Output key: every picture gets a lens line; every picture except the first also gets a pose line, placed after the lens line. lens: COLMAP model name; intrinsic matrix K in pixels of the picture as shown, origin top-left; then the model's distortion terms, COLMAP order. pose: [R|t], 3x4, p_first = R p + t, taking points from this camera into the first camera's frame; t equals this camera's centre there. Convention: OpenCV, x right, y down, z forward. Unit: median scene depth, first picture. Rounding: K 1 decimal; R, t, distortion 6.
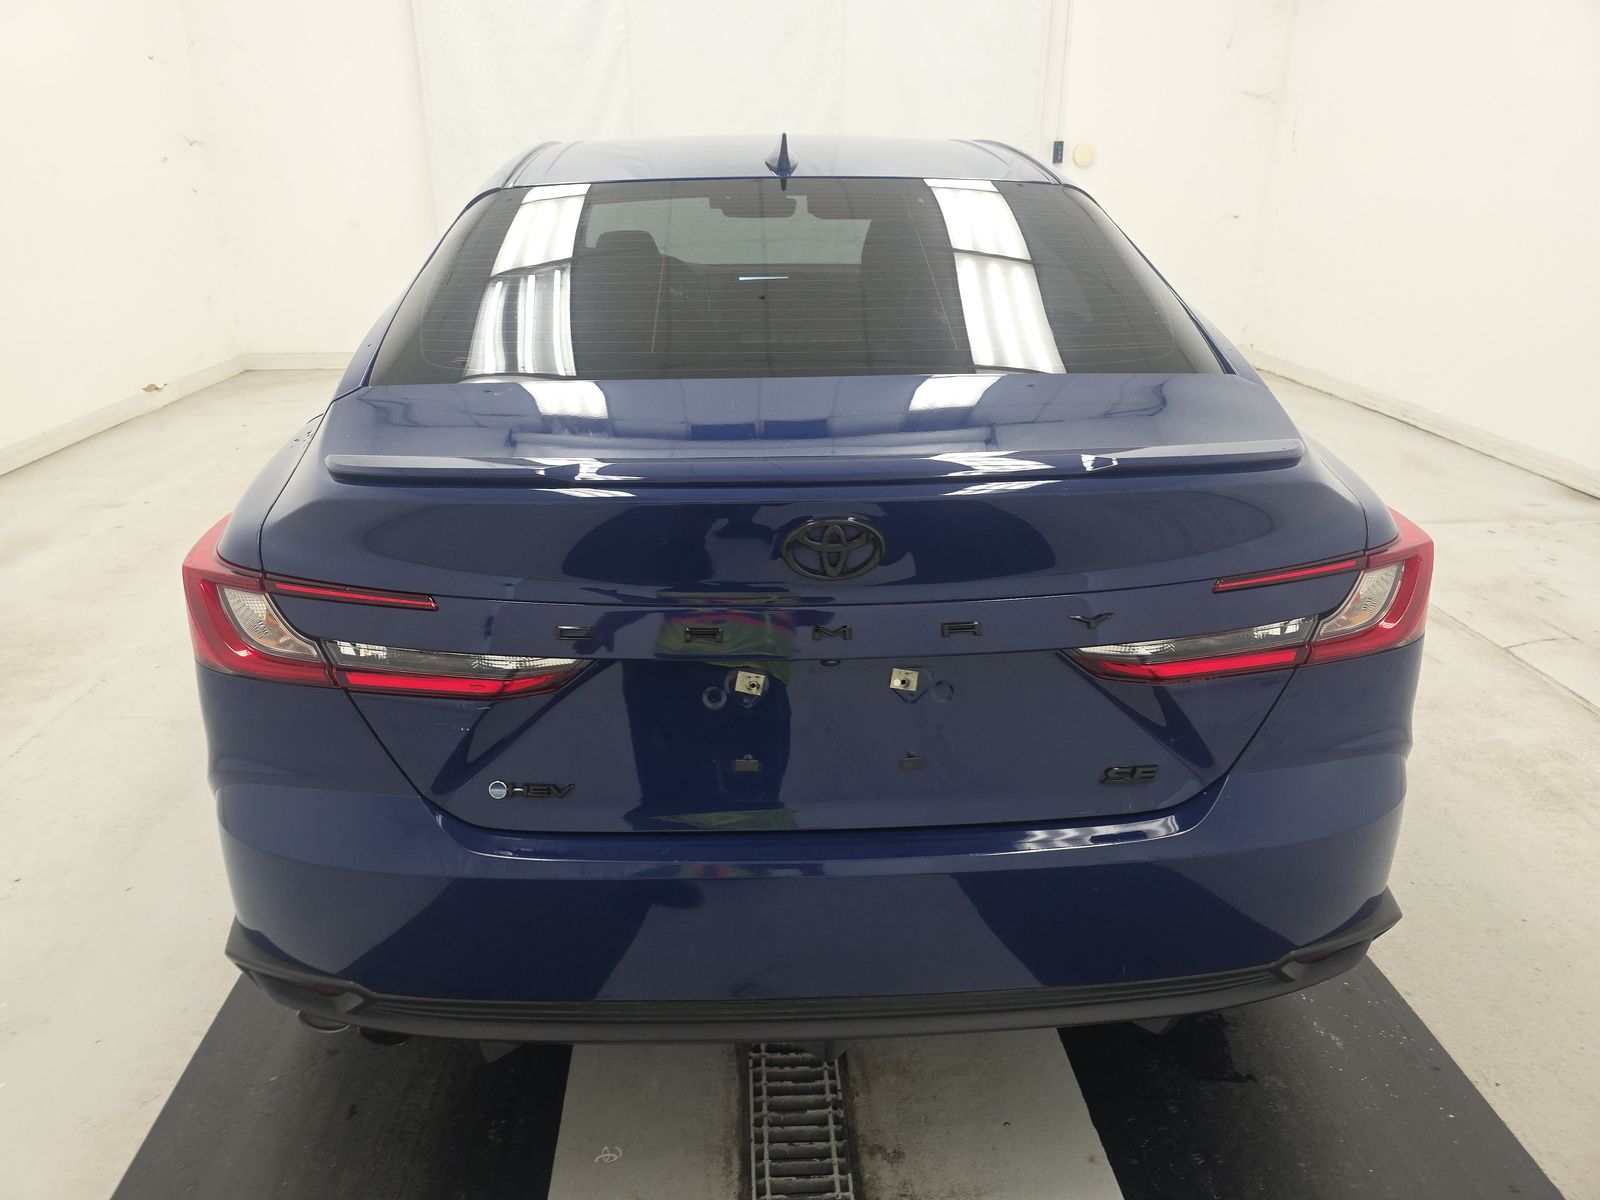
lens RADIAL K [[1081.5, 0, 799.4], [0, 1081.5, 607.4], [0, 0, 1]] dist [0.055294, -0.058673]
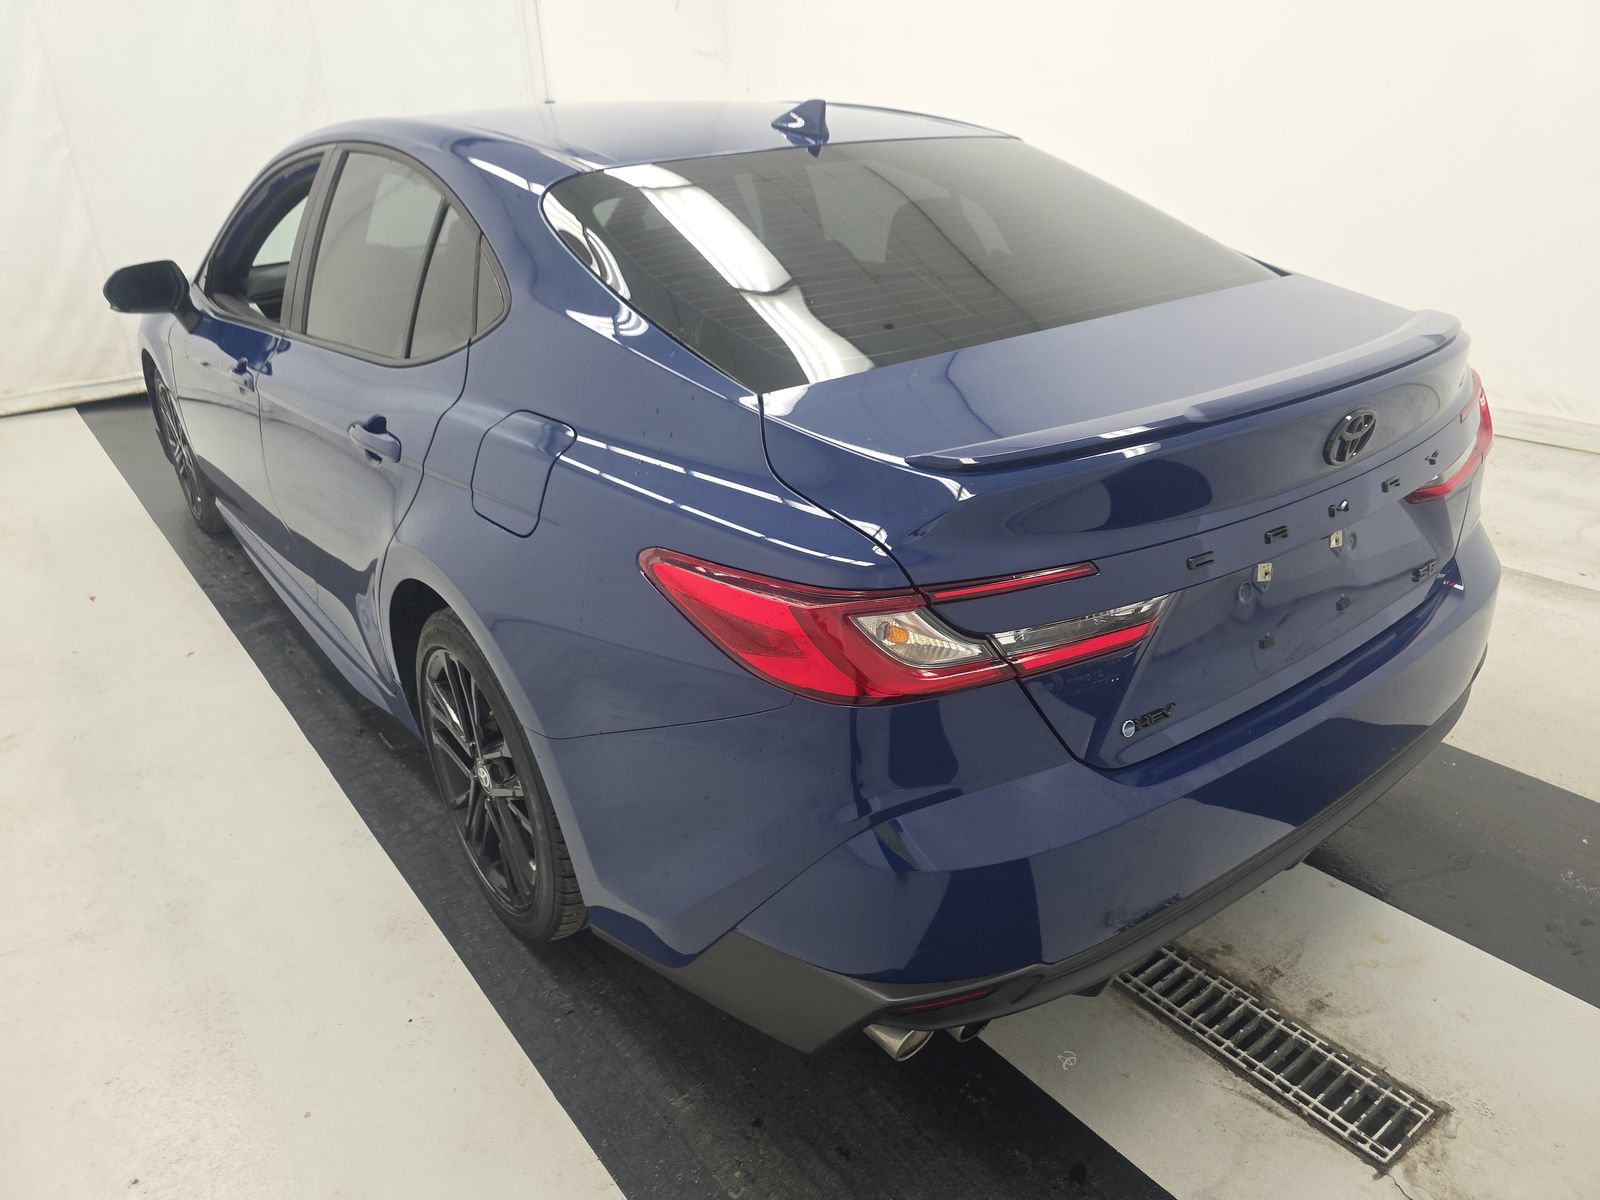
lens RADIAL K [[1081.5, 0, 799.5], [0, 1081.5, 591.5], [0, 0, 1]] dist [0.055294, -0.058673]
pose [[0.821136, -0.259160, 0.508499, -0.821693], [0.247772, 0.964492, 0.091452, -0.110181], [-0.514144, 0.050897, 0.856192, 0.187709]]
